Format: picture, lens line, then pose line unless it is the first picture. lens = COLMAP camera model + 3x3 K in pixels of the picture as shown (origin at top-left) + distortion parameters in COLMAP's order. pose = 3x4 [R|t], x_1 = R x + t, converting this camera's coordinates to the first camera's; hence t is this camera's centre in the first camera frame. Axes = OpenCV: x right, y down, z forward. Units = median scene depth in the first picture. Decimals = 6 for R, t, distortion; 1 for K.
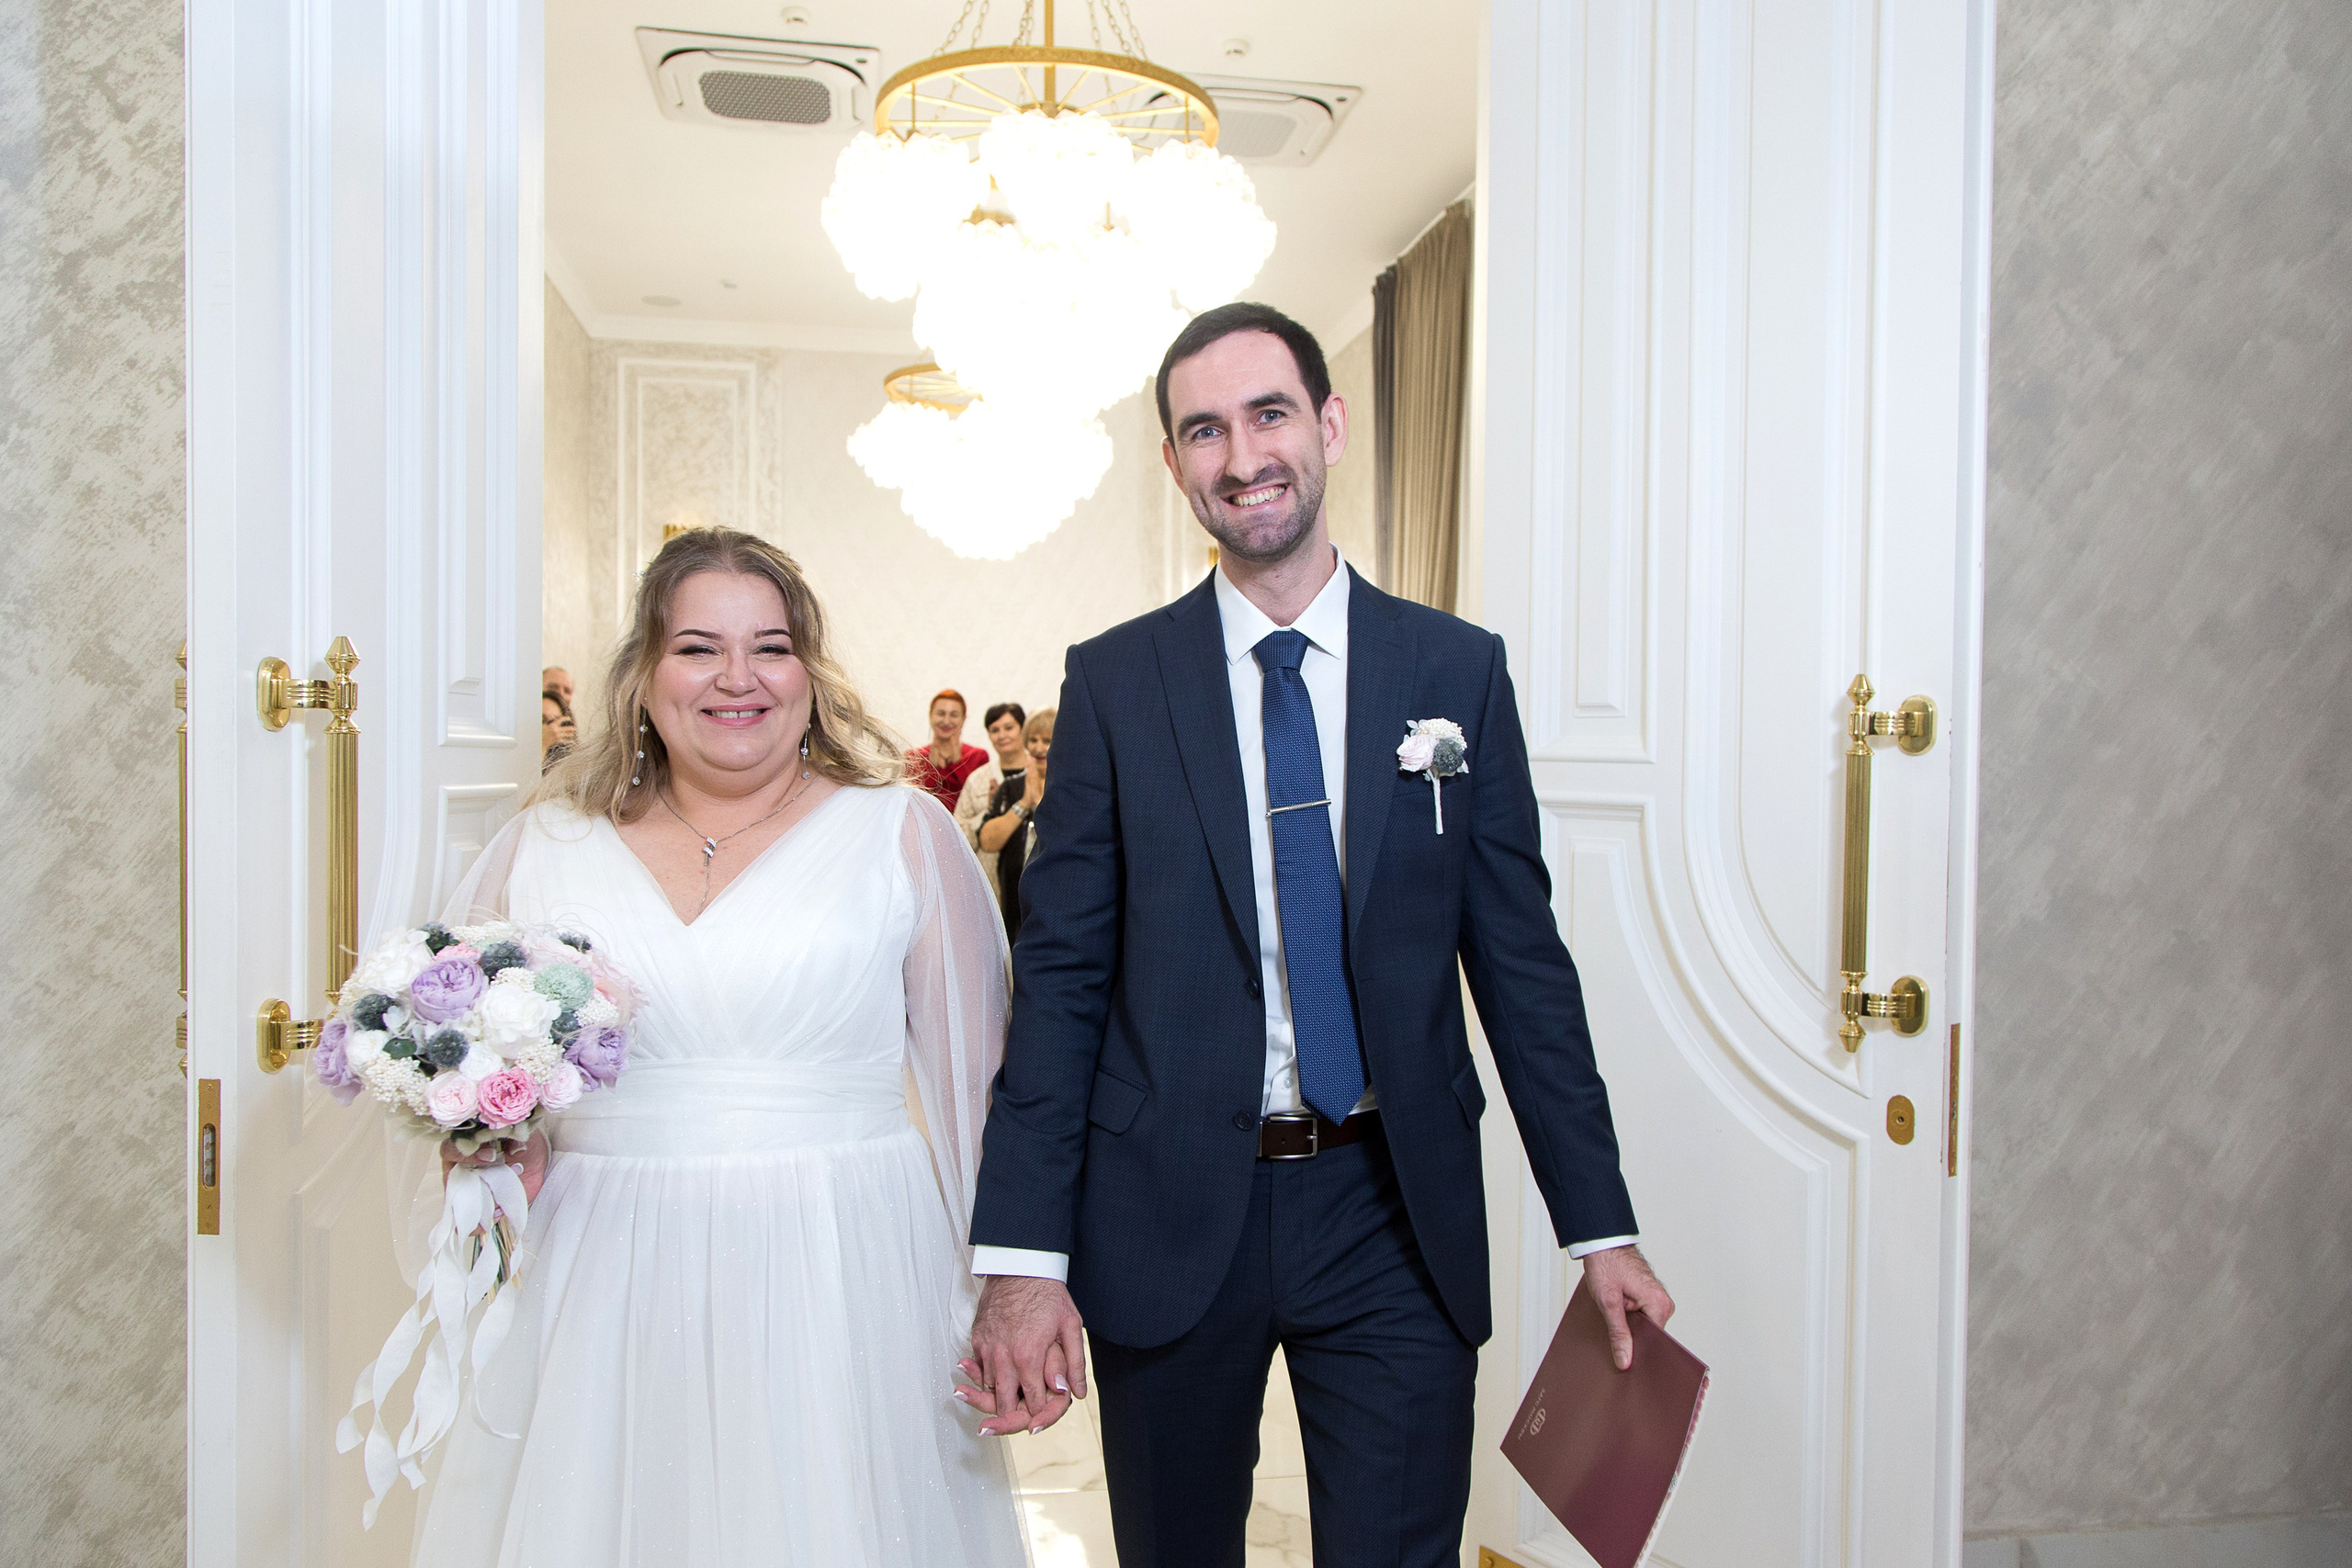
lens RADIAL K [[1675.1, 0, 1173.5], [0, 1675.1, 789.0], [0, 0, 1]] dist [0.006238, 0.002341]
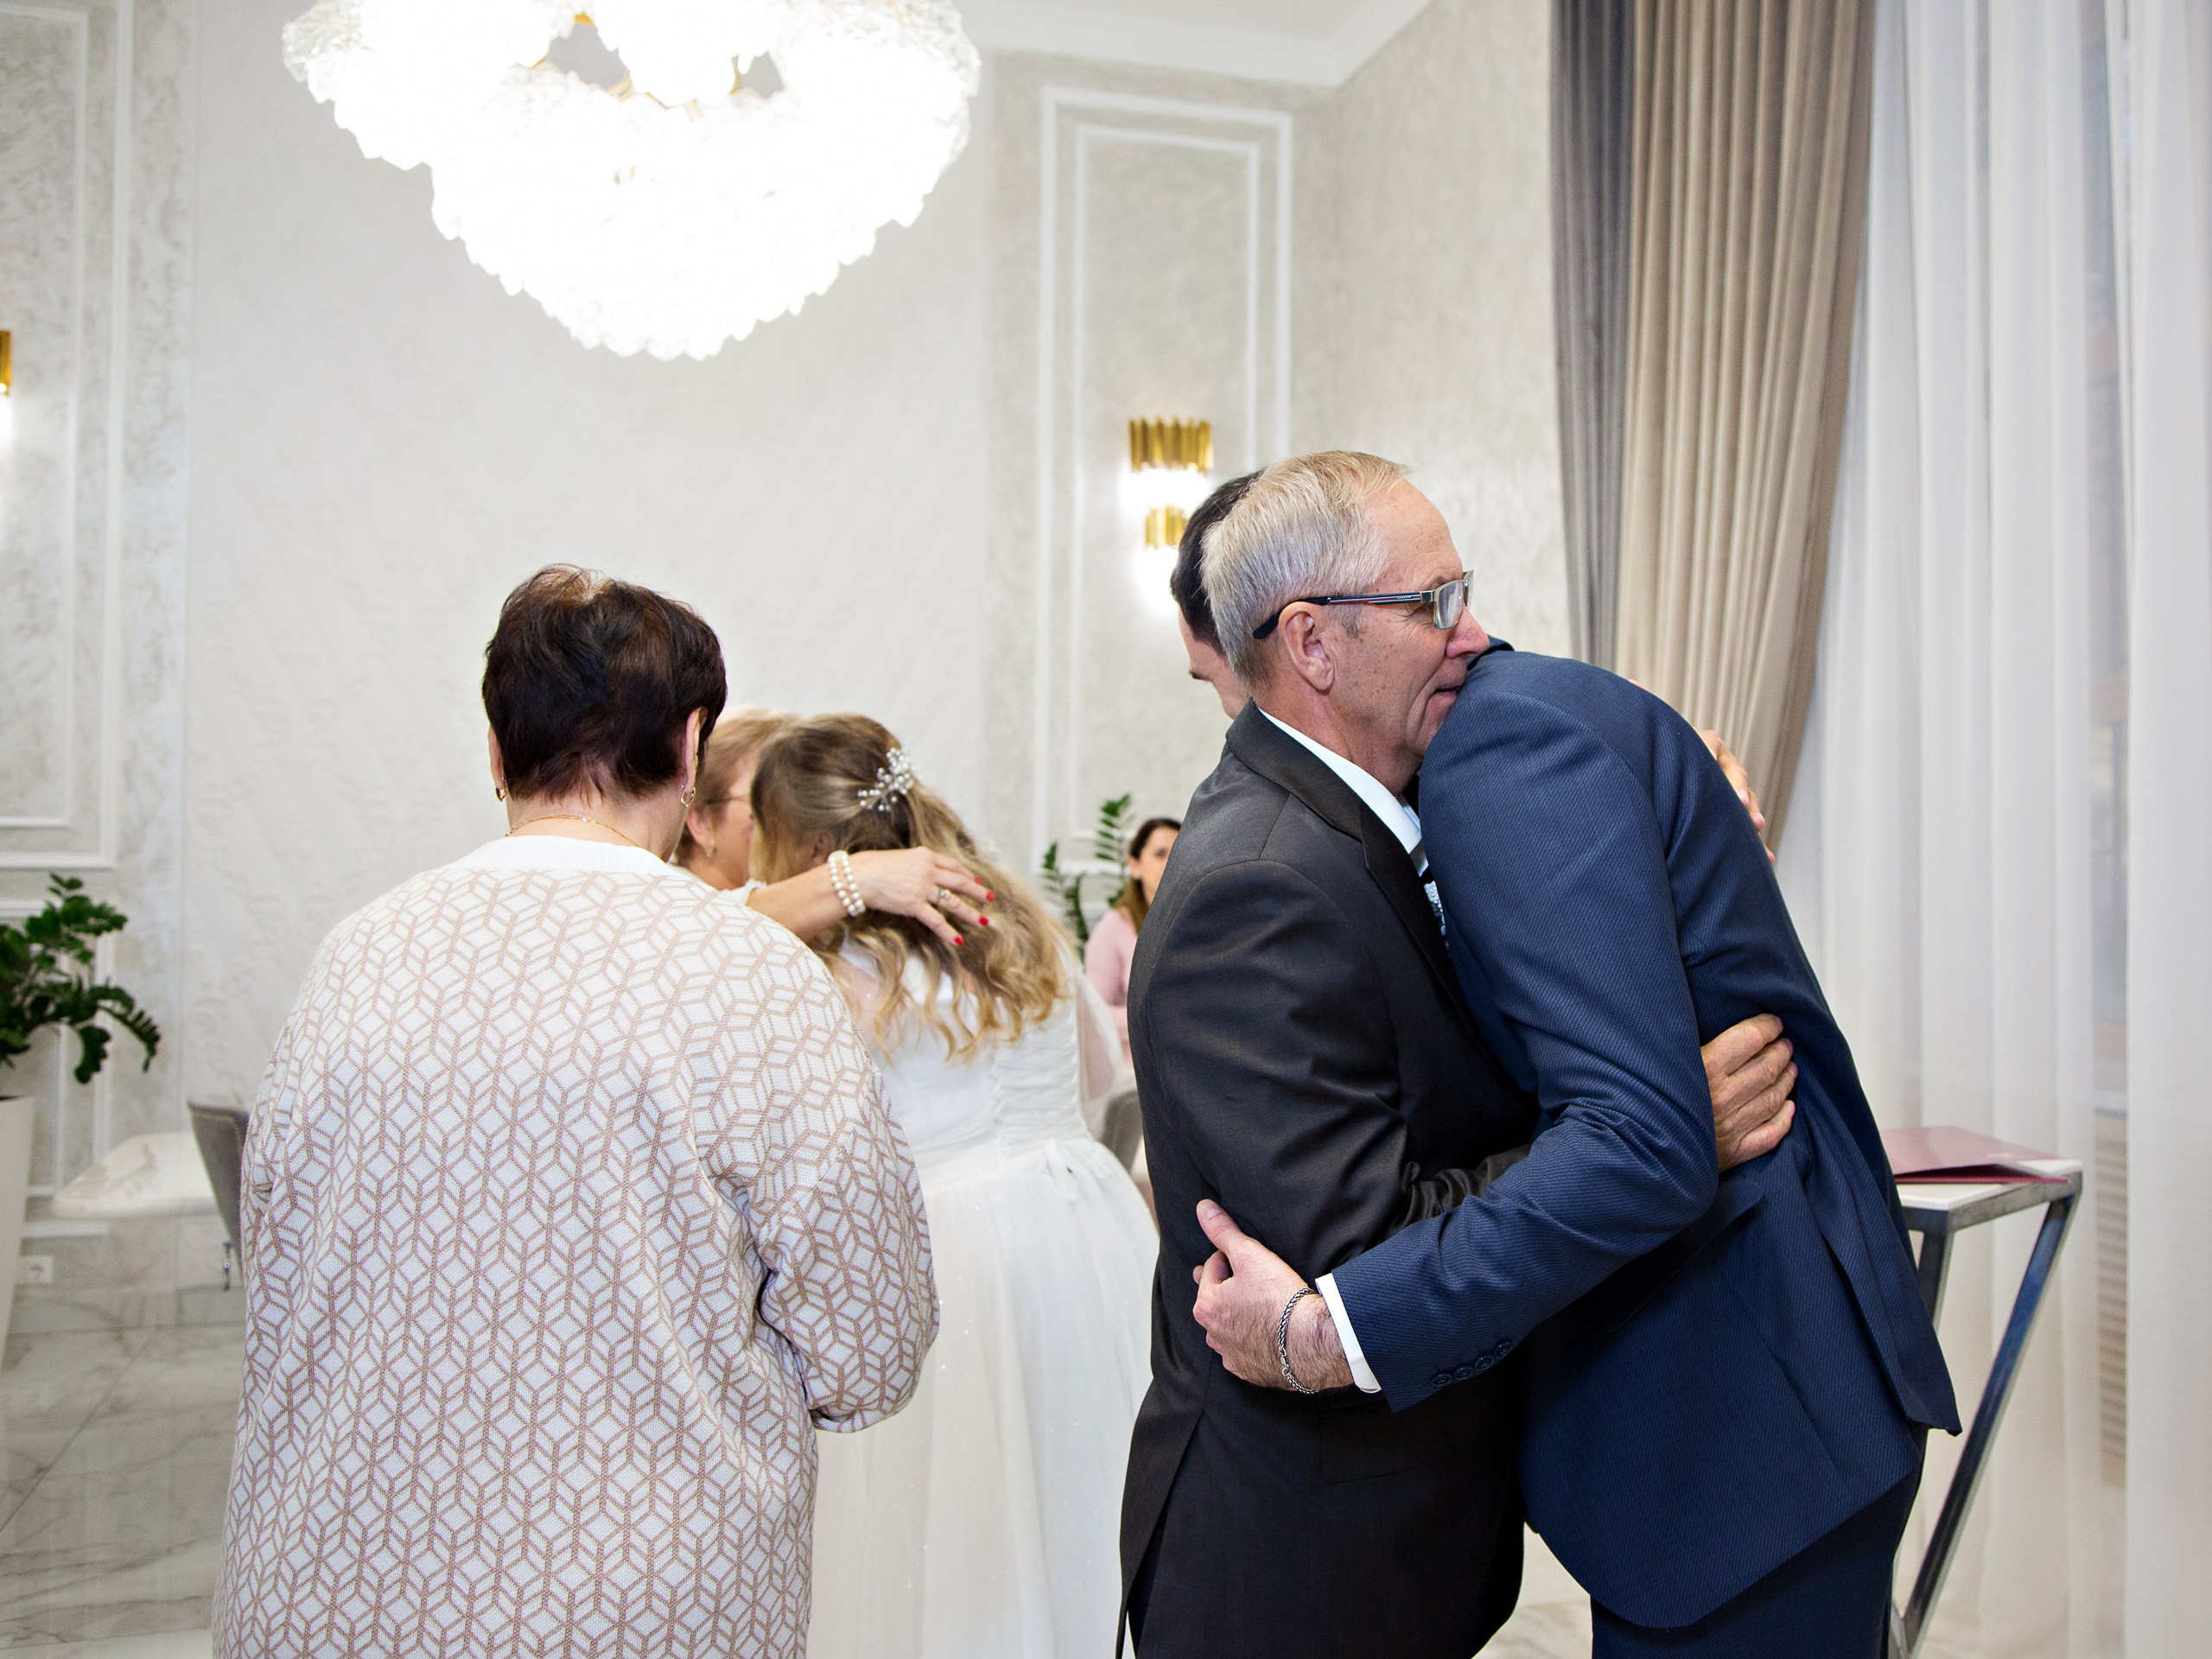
lens RADIAL K [[2324.5, 0, 1342.6], [0, 2324.5, 796.2], [0, 0, 1]] dist [-0.049314, 0.083439]
pose [[0.984586, 0.000607, 0.174903, -0.037397], [0.006434, 0.999191, -0.039688, -0.007498], [-0.174786, 0.040201, 0.983785, 0.341705]]
